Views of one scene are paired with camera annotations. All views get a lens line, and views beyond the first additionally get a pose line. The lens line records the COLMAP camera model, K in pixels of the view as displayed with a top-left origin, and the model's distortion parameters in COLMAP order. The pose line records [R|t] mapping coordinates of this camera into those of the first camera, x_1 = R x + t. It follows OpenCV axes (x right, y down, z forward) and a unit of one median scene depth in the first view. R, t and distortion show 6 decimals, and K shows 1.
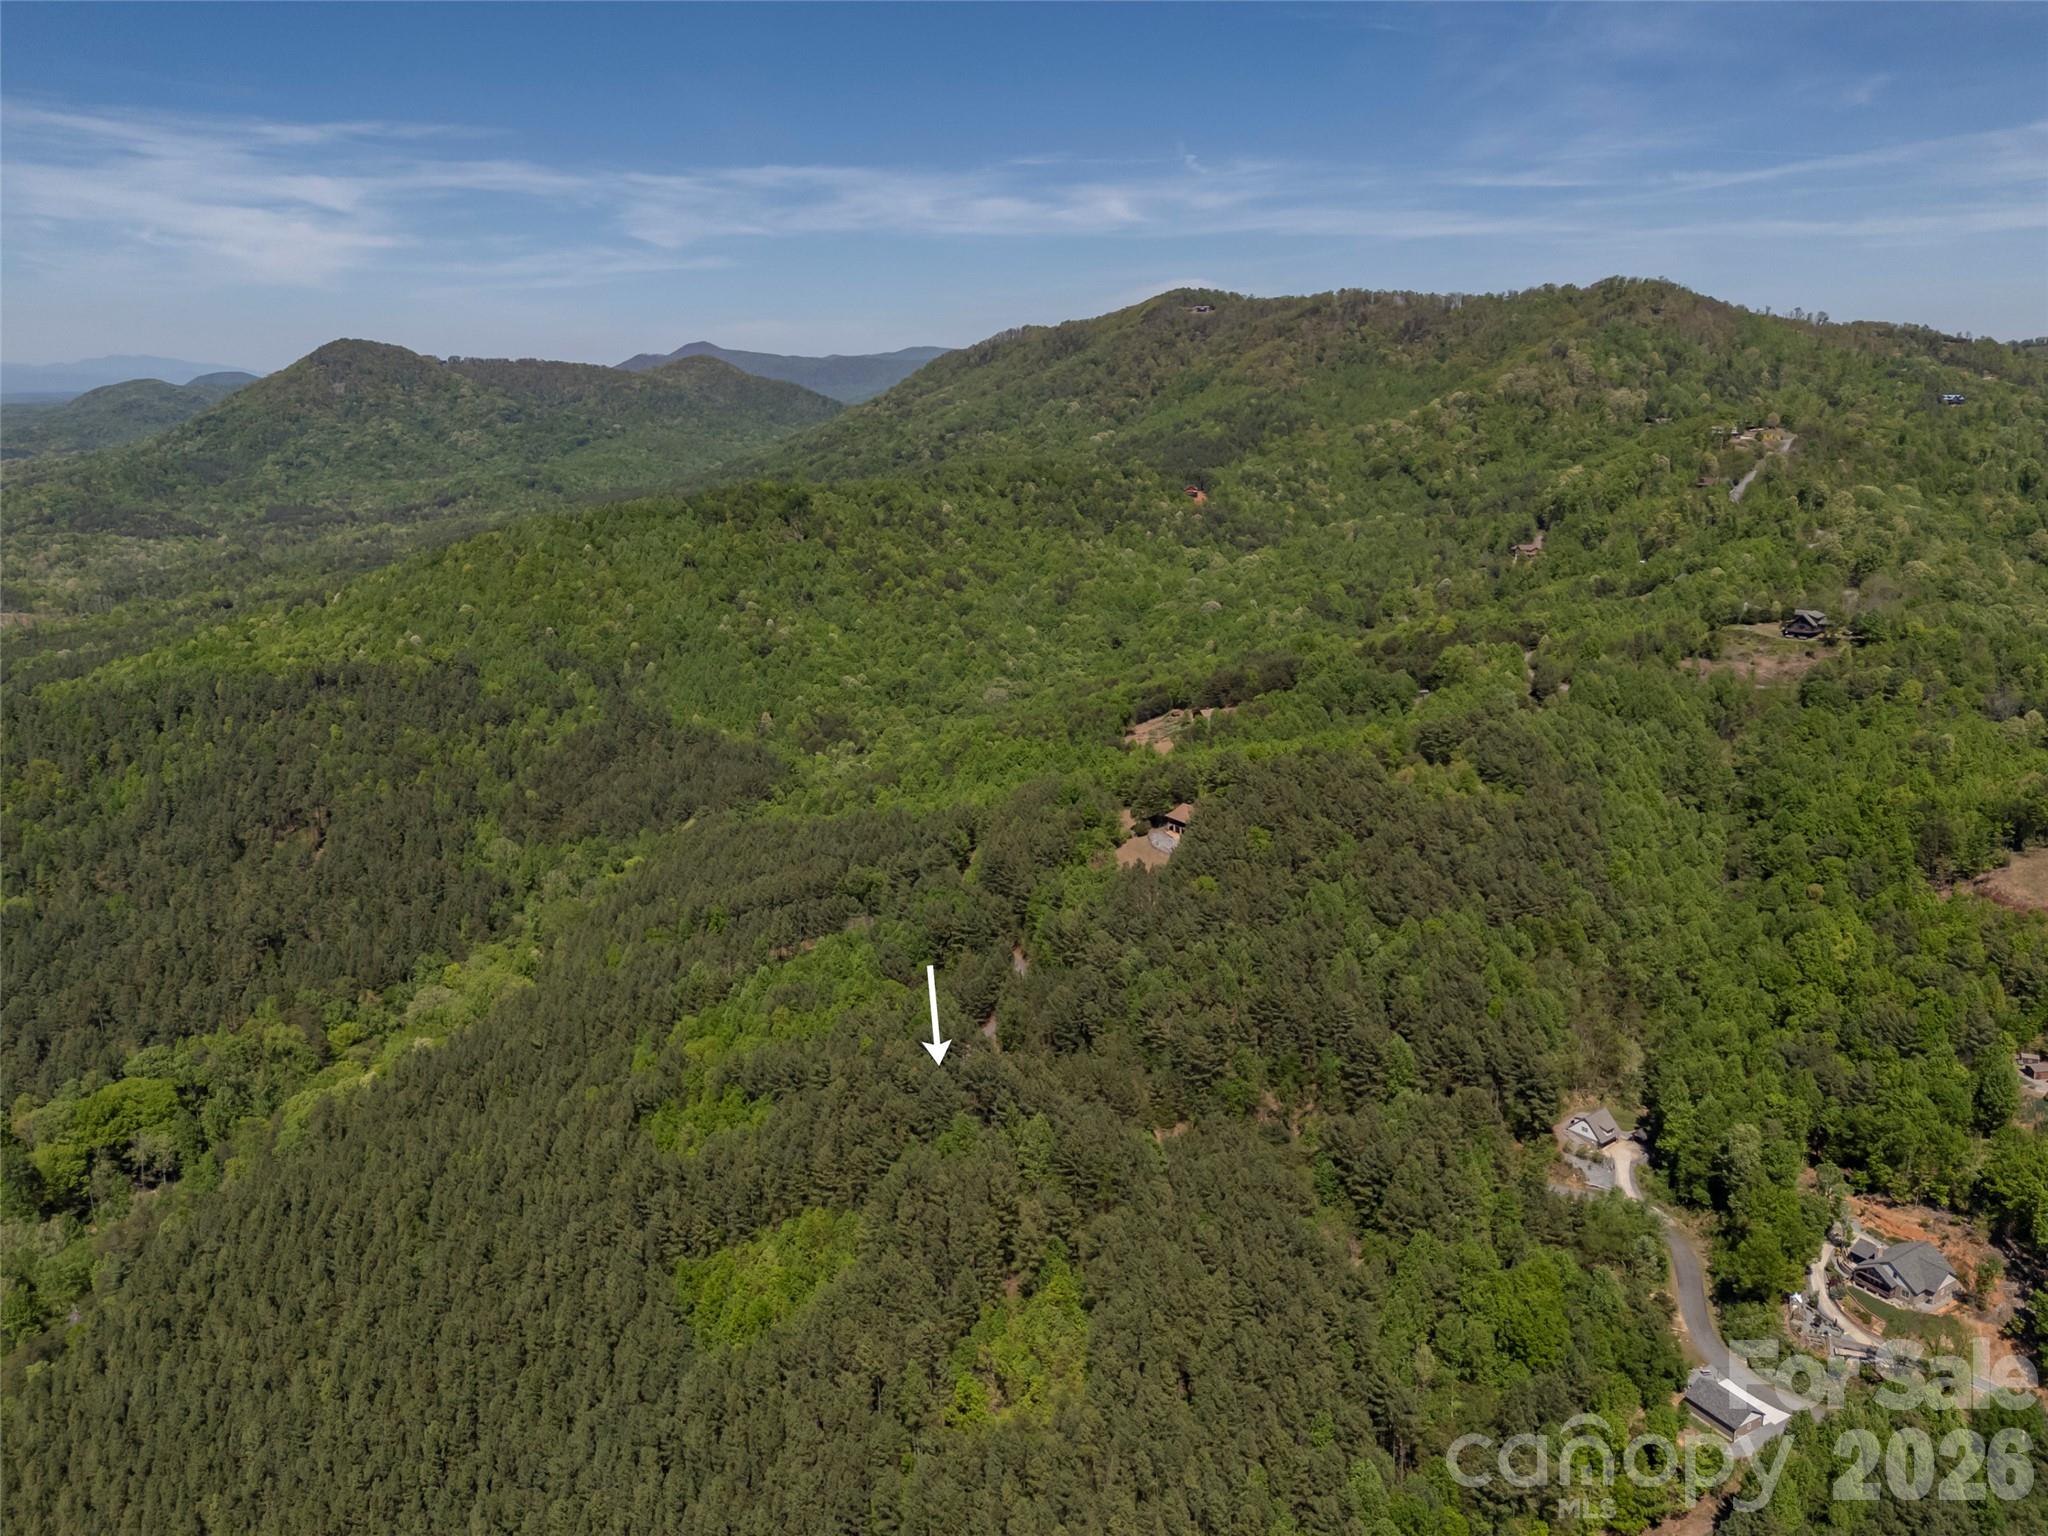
lens RADIAL K [[1502.1, 0, 1014.5], [0, 1502.1, 776.9], [0, 0, 1]] dist [0.073660, -0.066557]
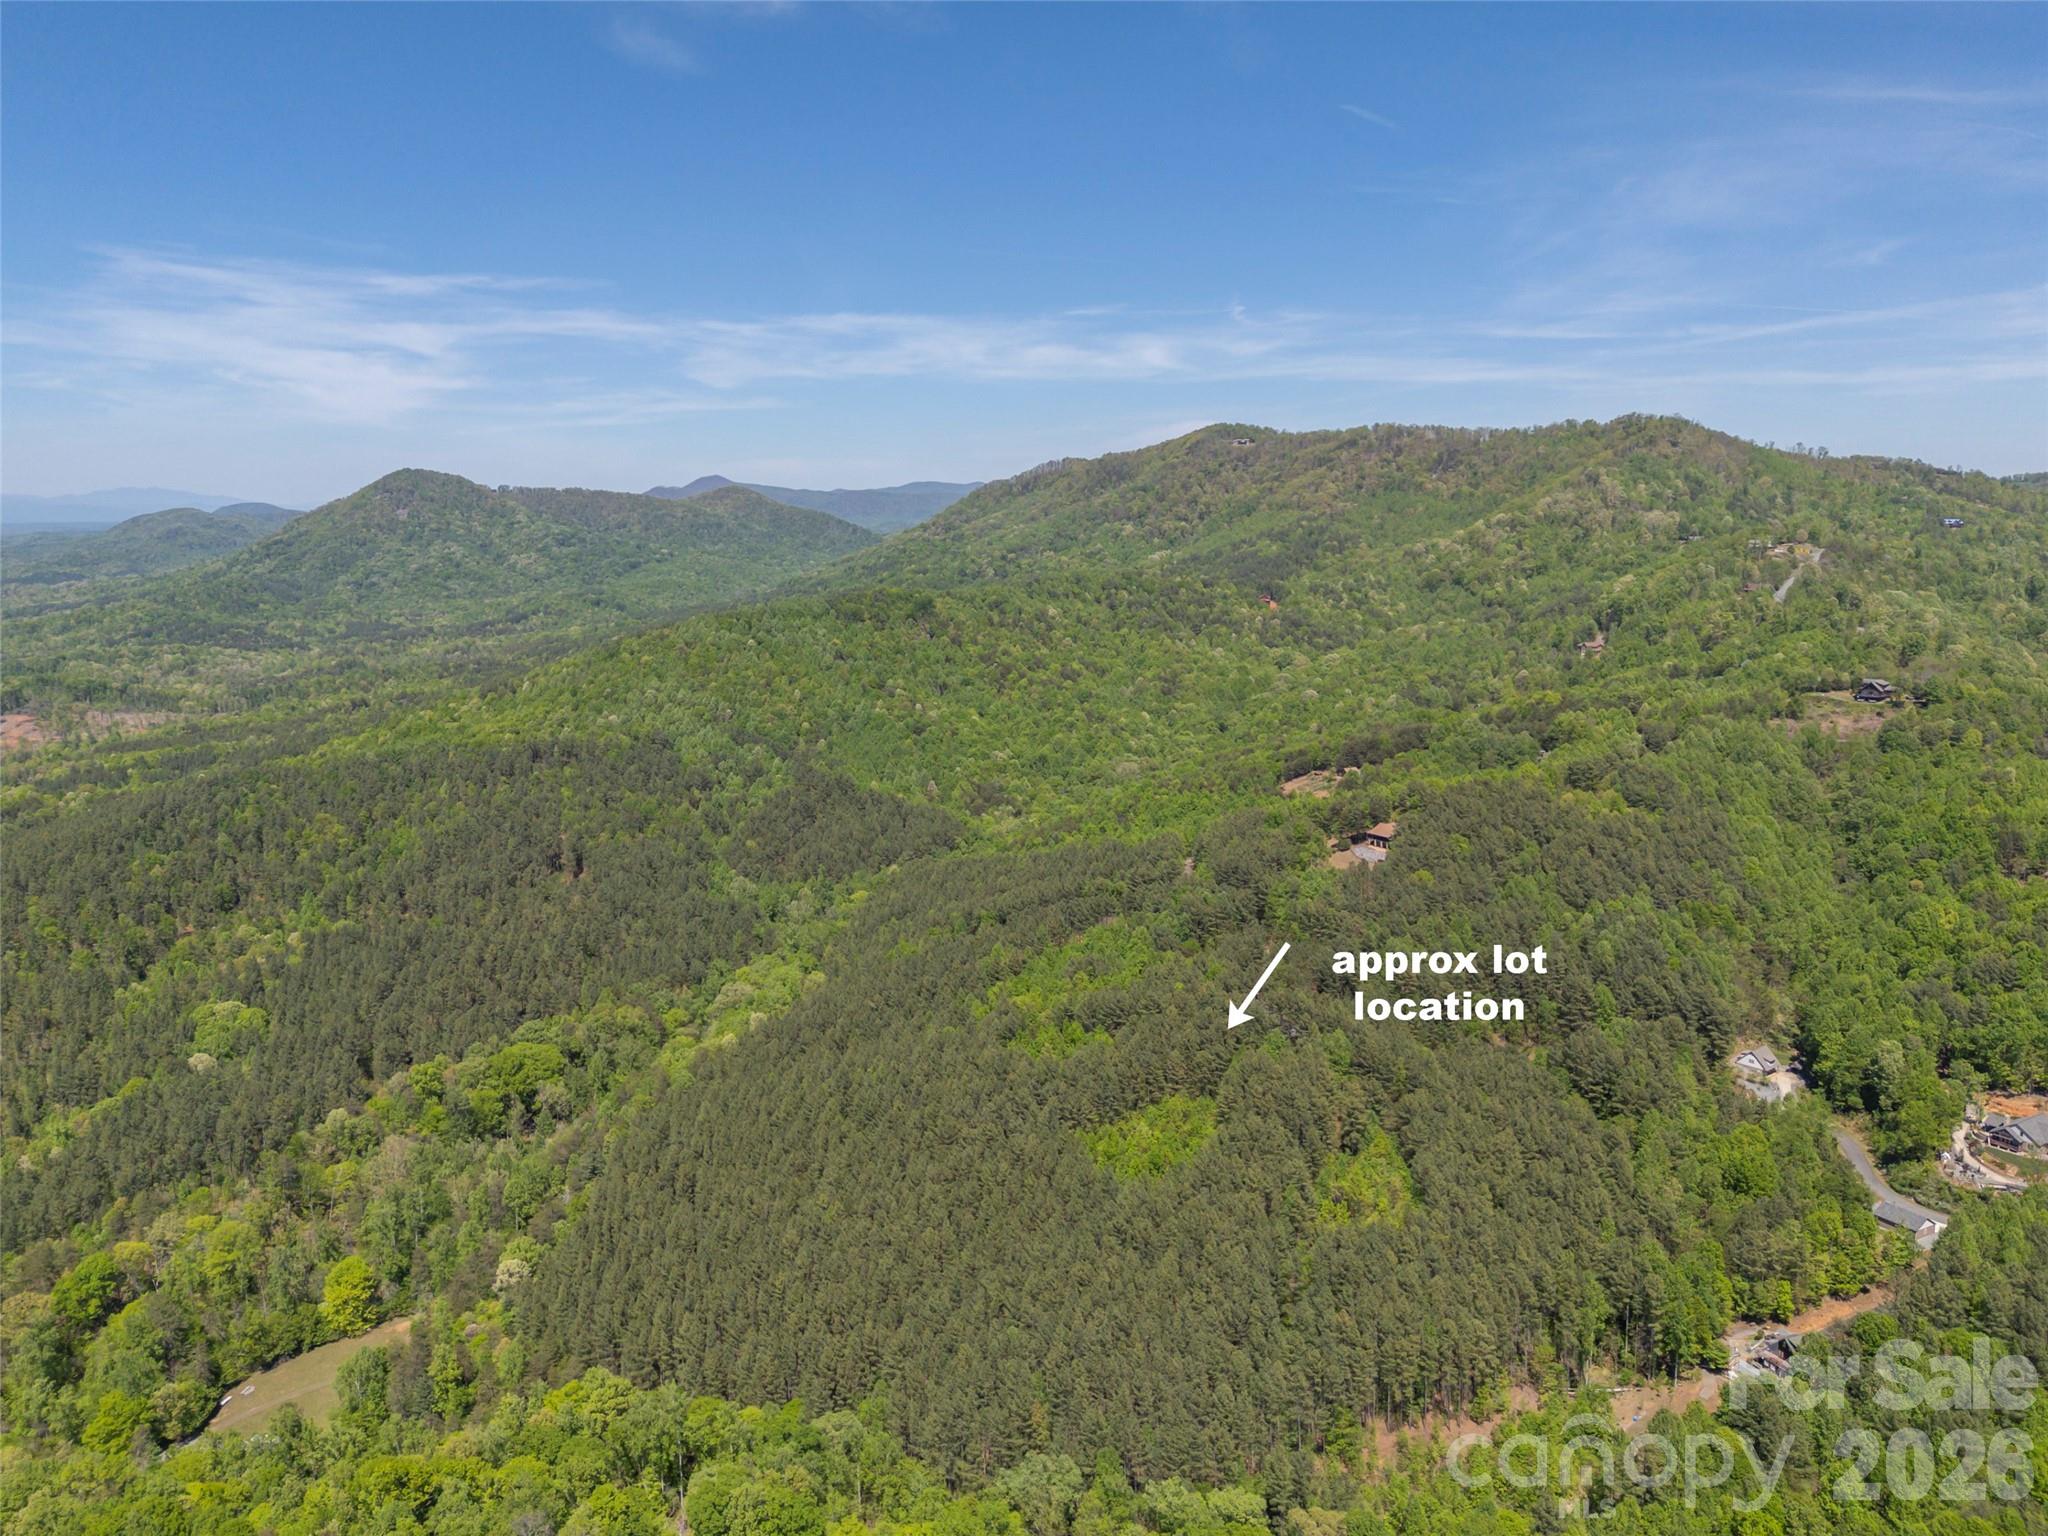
lens RADIAL K [[1502.1, 0, 995.1], [0, 1502.1, 763.1], [0, 0, 1]] dist [0.073660, -0.066557]
pose [[0.999984, 0.004716, -0.003165, -0.126096], [-0.004990, 0.995663, -0.092894, 0.054317], [0.002713, 0.092908, 0.995671, -0.143087]]
